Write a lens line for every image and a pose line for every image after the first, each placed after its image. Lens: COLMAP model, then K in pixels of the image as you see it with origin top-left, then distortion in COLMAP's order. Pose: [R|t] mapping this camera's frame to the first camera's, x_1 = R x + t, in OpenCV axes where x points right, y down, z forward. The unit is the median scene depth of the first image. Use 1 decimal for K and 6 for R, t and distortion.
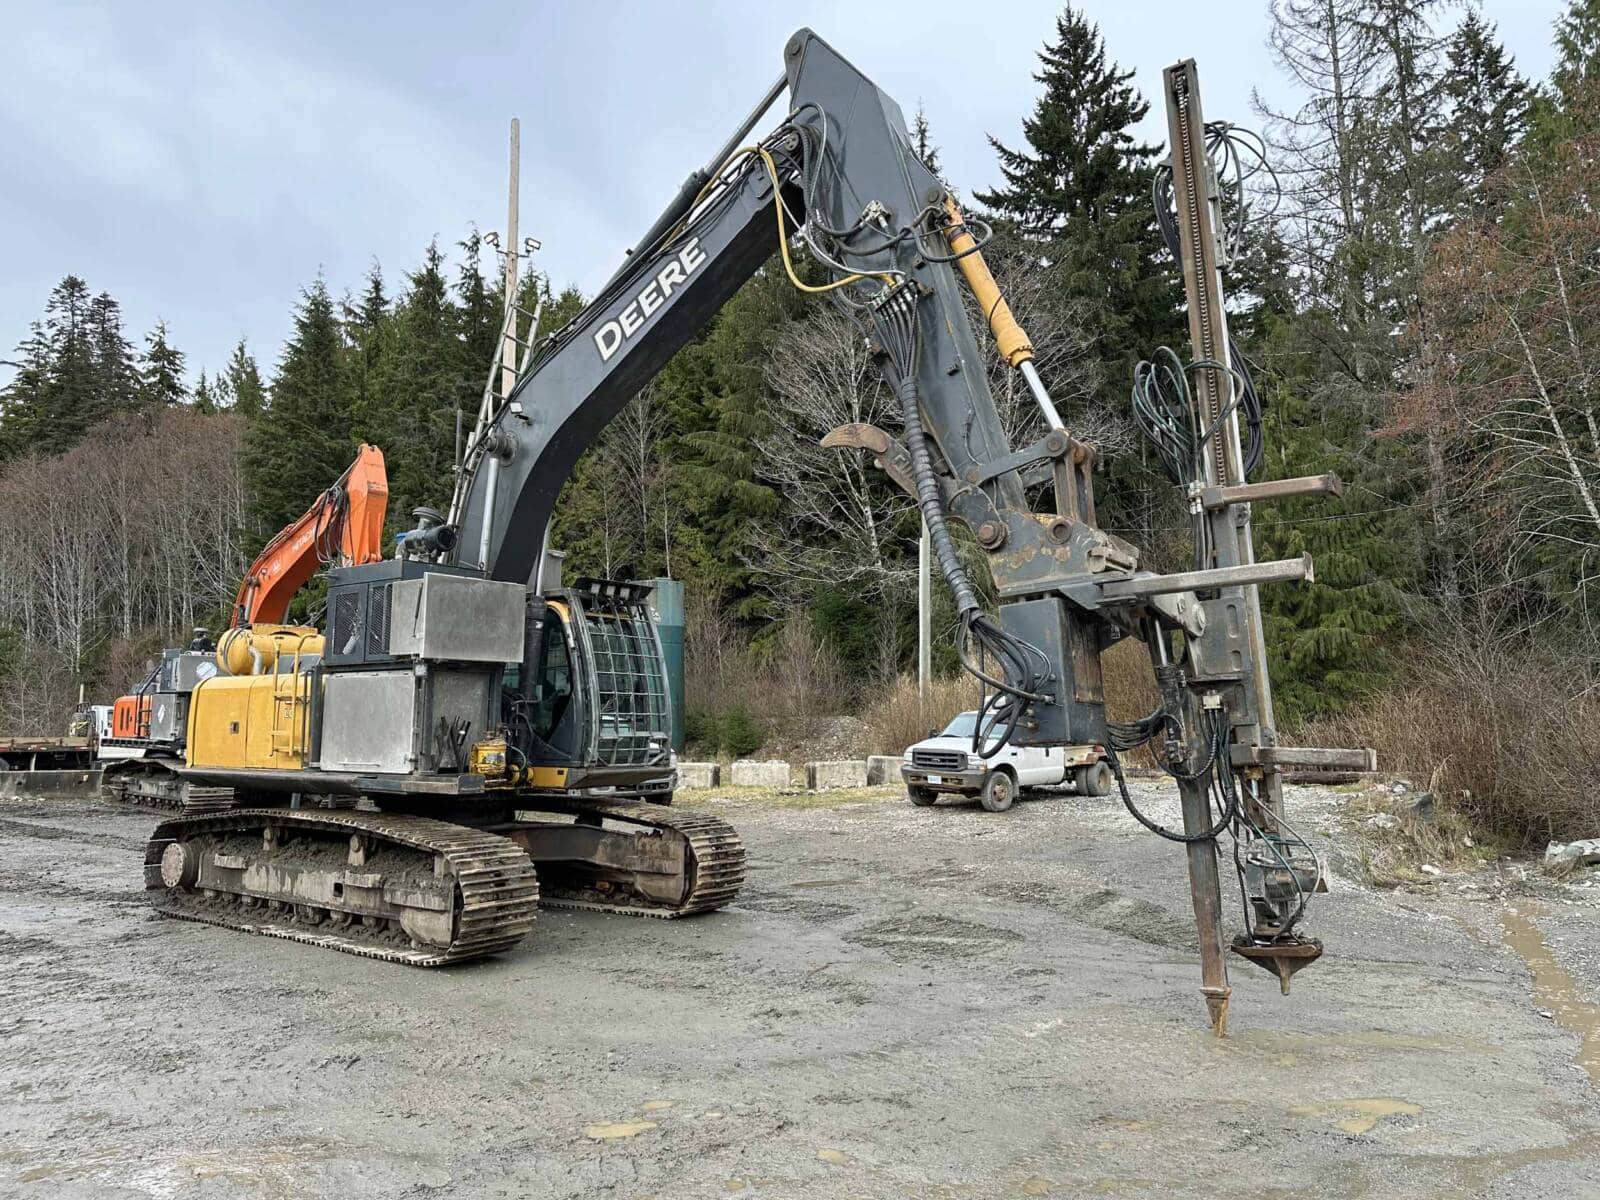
lens RADIAL K [[1126.4, 0, 798.3], [0, 1126.4, 591.3], [0, 0, 1]] dist [0.106293, -0.145874]
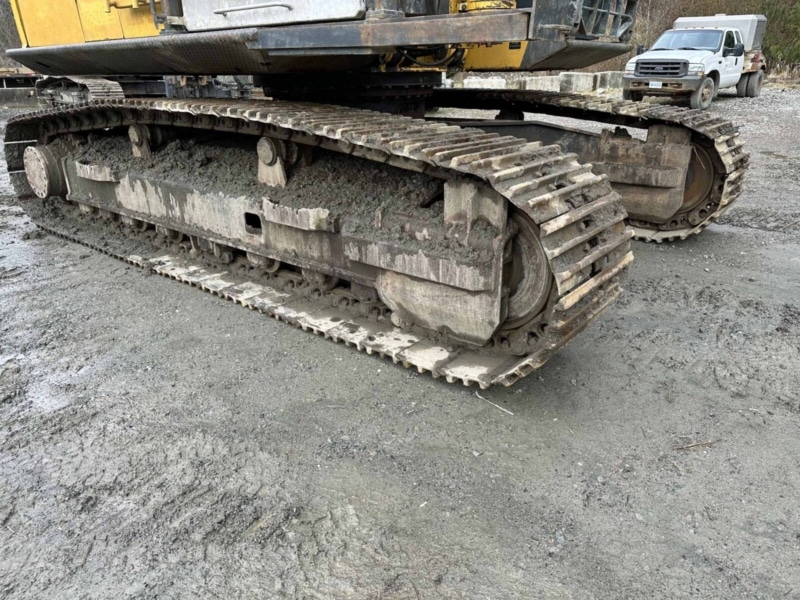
lens RADIAL K [[566.0, 0, 400.0], [0, 566.0, 300.0], [0, 0, 1]] dist [0.000168, 0.004798]
pose [[0.999009, 0.004343, -0.044300, -0.289821], [0.017644, 0.875065, 0.483684, 0.138483], [0.040866, -0.483986, 0.874121, 0.669939]]
